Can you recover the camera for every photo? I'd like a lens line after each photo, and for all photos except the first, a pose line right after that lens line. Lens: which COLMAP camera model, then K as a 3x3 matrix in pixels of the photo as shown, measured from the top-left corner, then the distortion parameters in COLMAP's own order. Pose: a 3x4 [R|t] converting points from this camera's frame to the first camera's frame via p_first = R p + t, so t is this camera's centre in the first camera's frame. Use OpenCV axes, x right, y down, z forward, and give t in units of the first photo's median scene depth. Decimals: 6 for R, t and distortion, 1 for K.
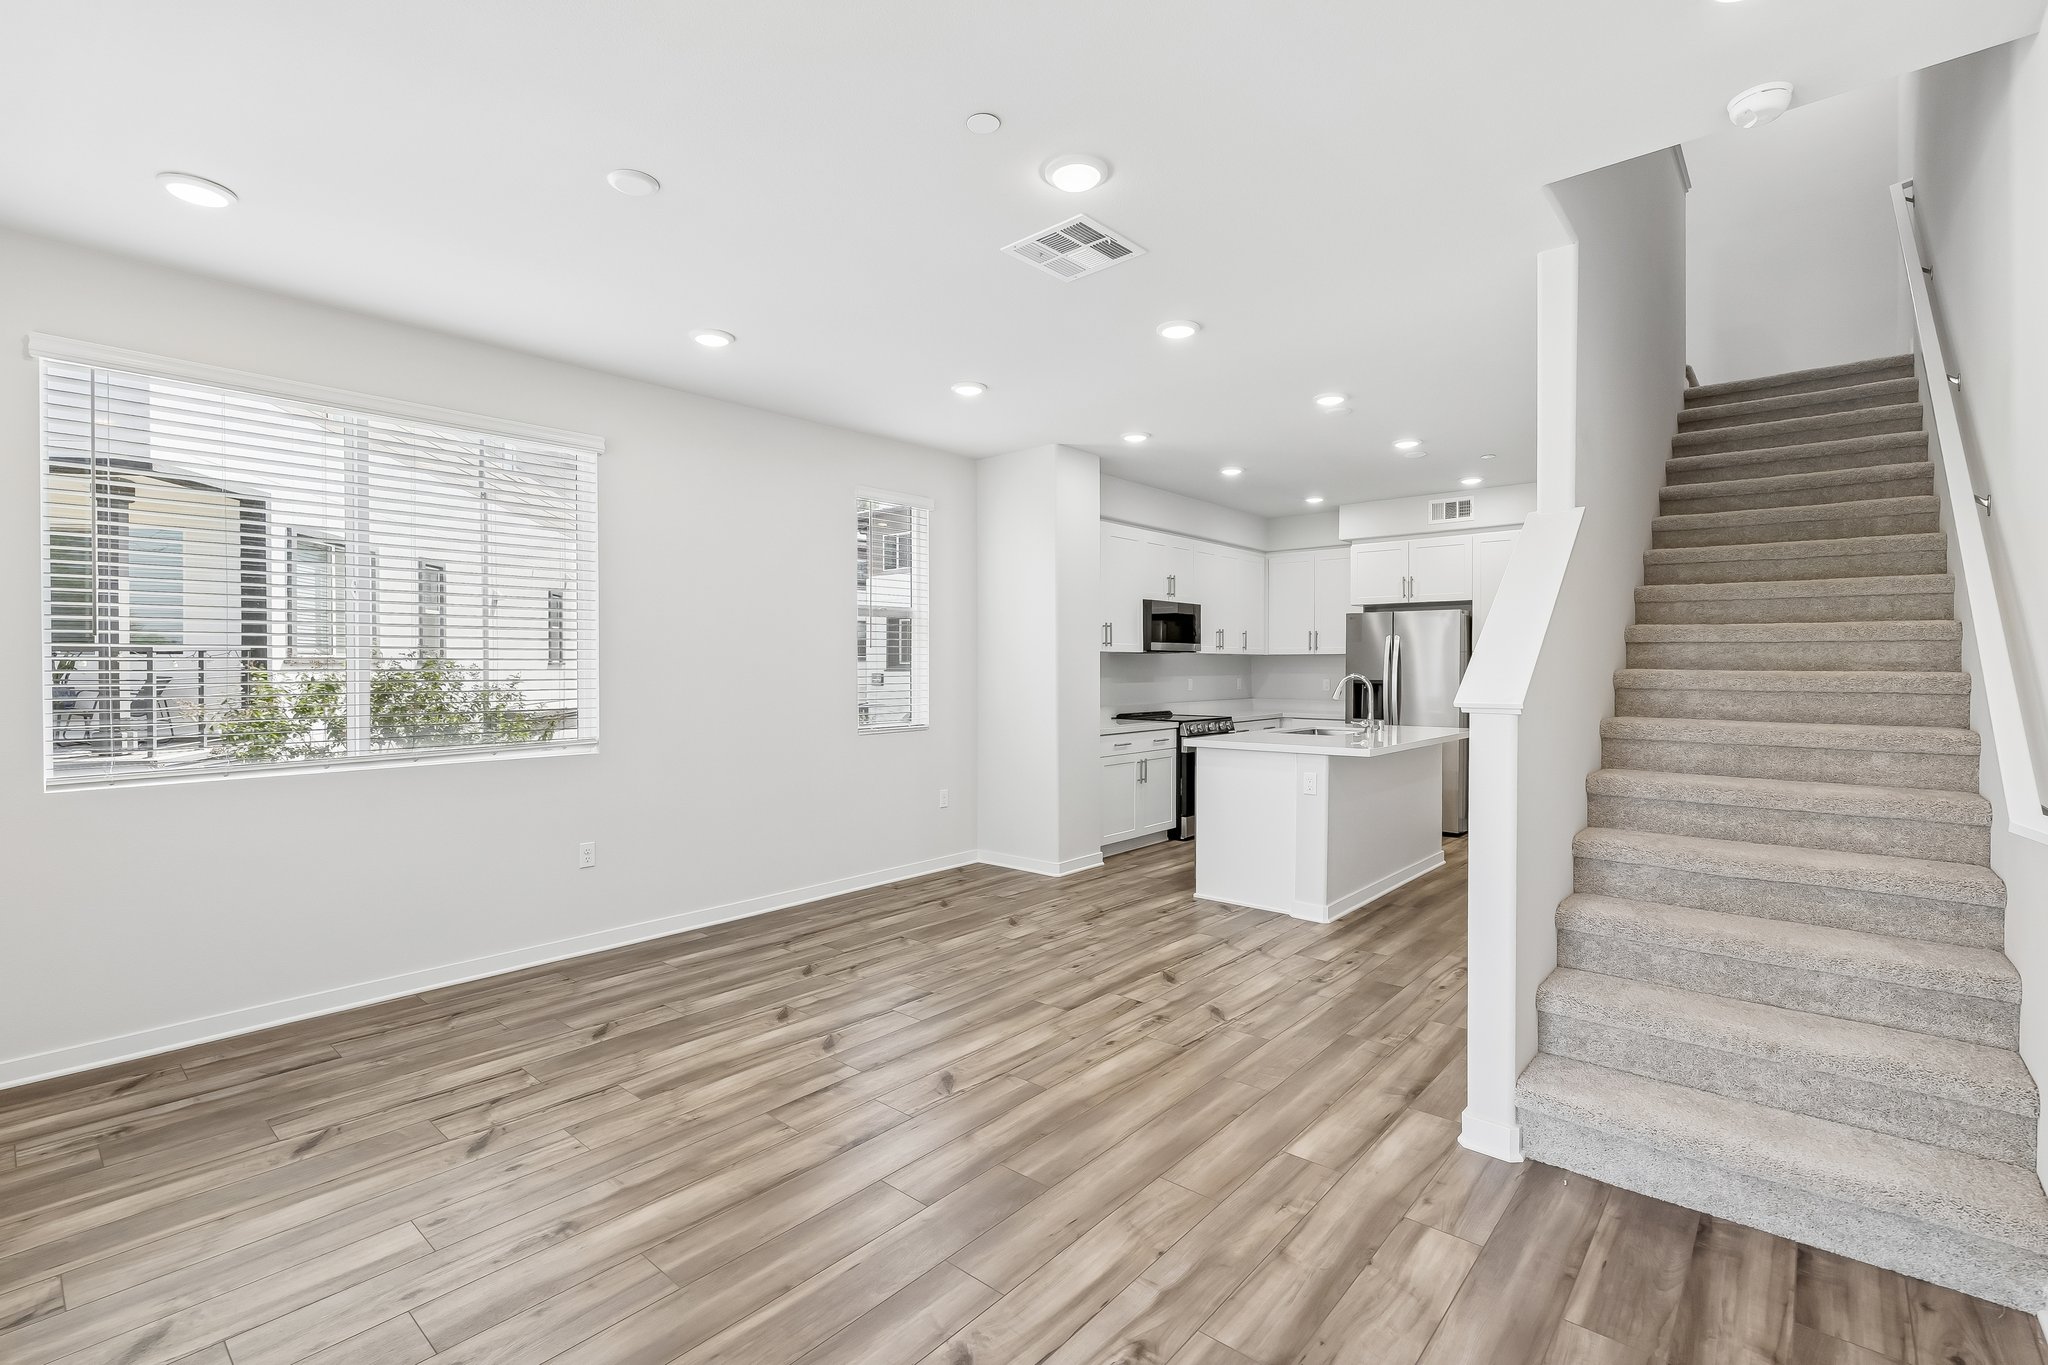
lens RADIAL K [[908.2, 0, 1050.6], [0, 908.2, 676.1], [0, 0, 1]] dist [-0.004109, -0.000229]
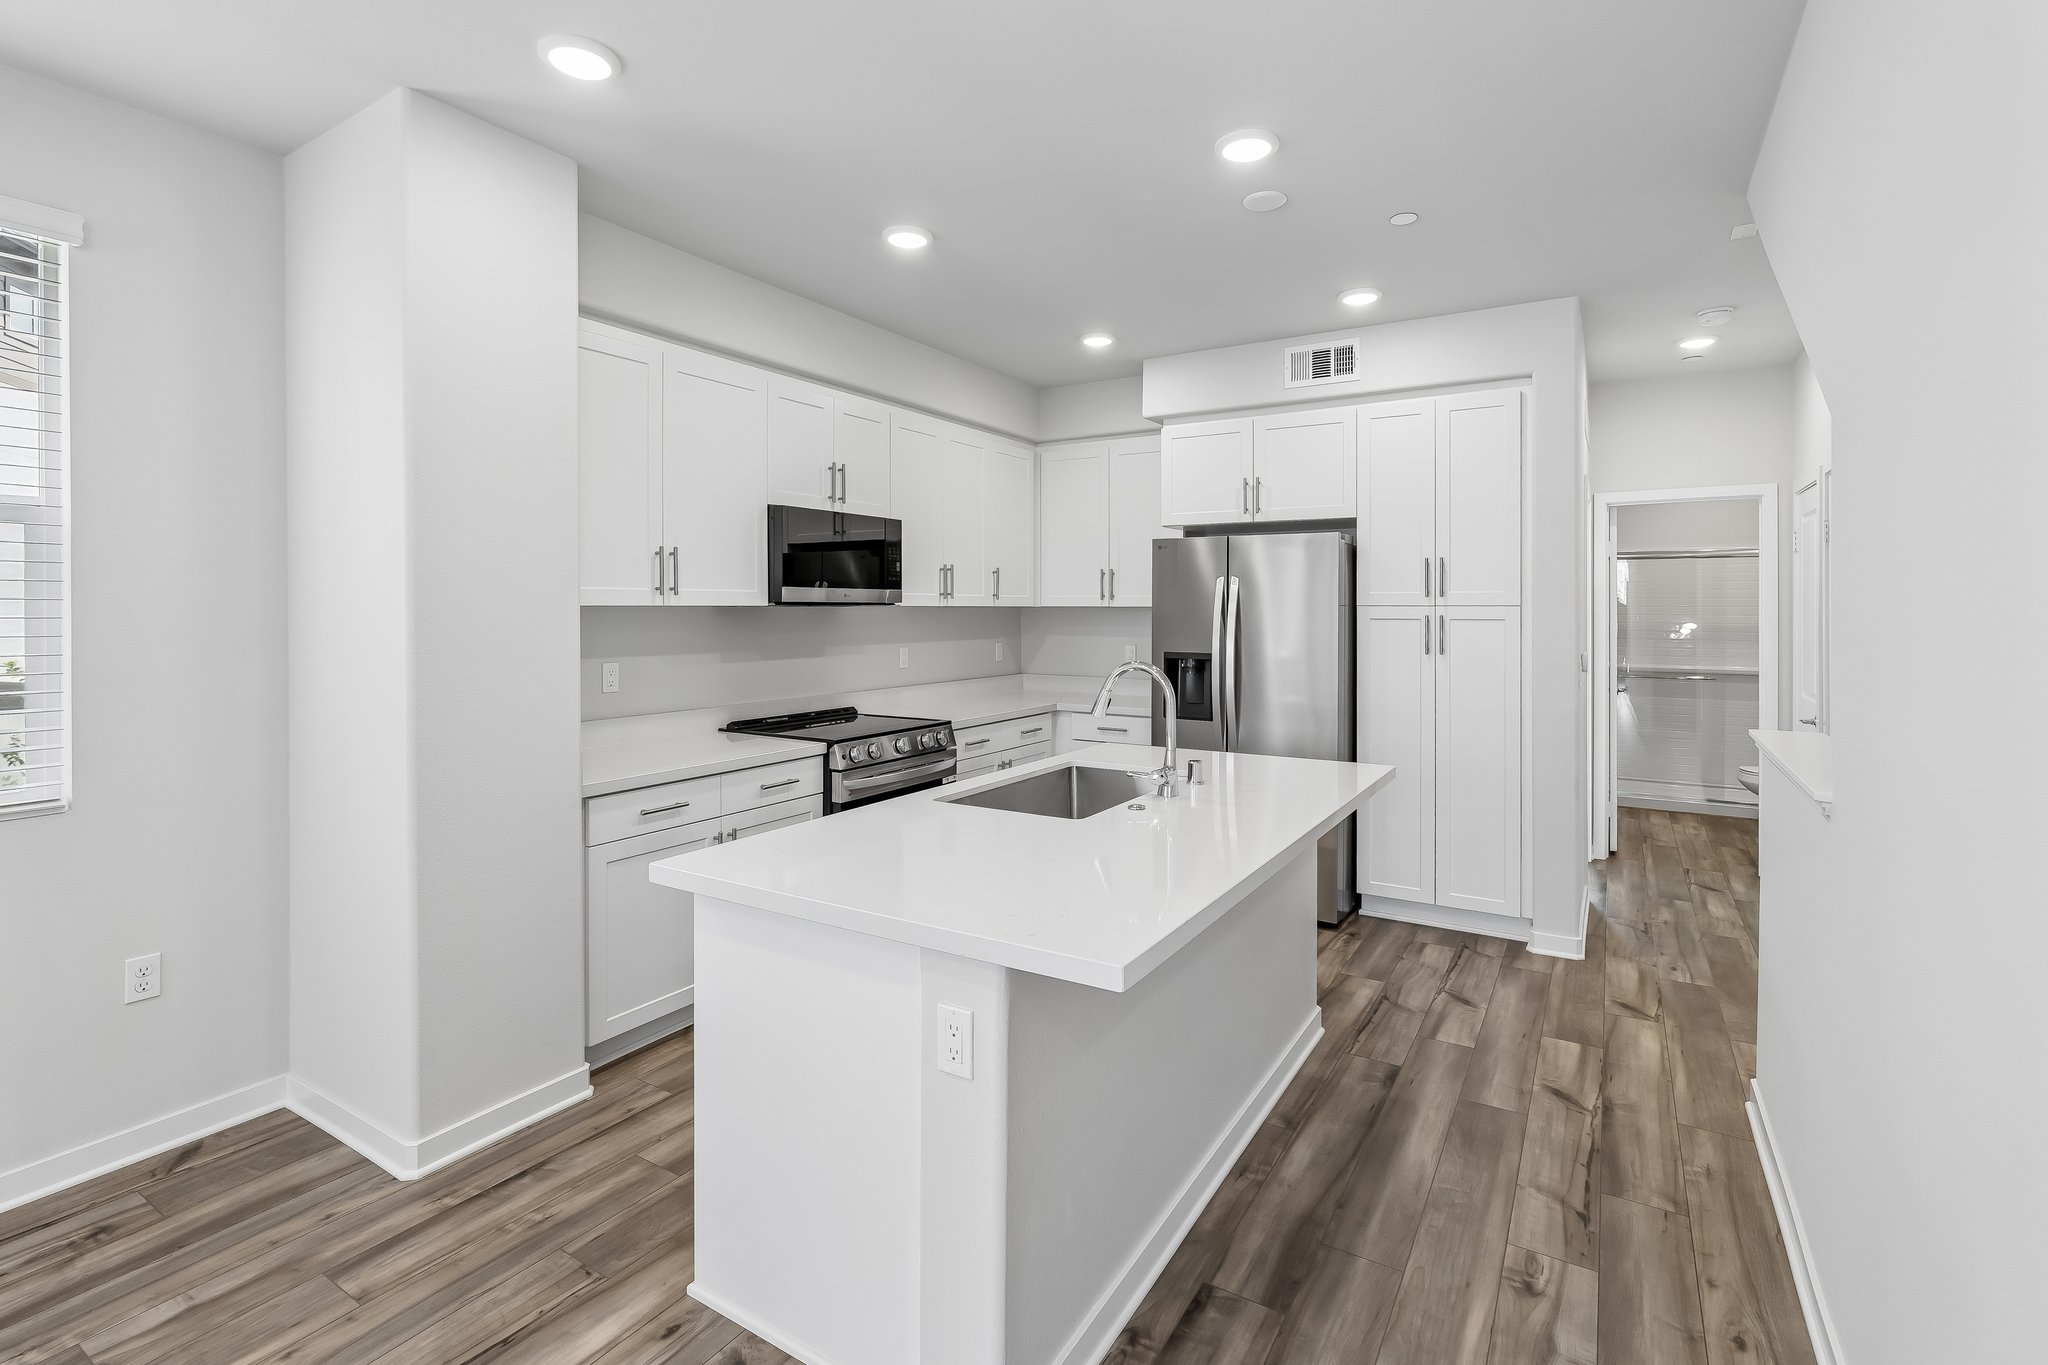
lens RADIAL K [[930.6, 0, 1053.4], [0, 930.6, 613.4], [0, 0, 1]] dist [-0.004091, -0.000483]
pose [[0.986791, -0.000163, 0.162000, 0.283195], [0.001058, 0.999985, -0.005441, -0.030340], [-0.161996, 0.005541, 0.986776, 0.714922]]
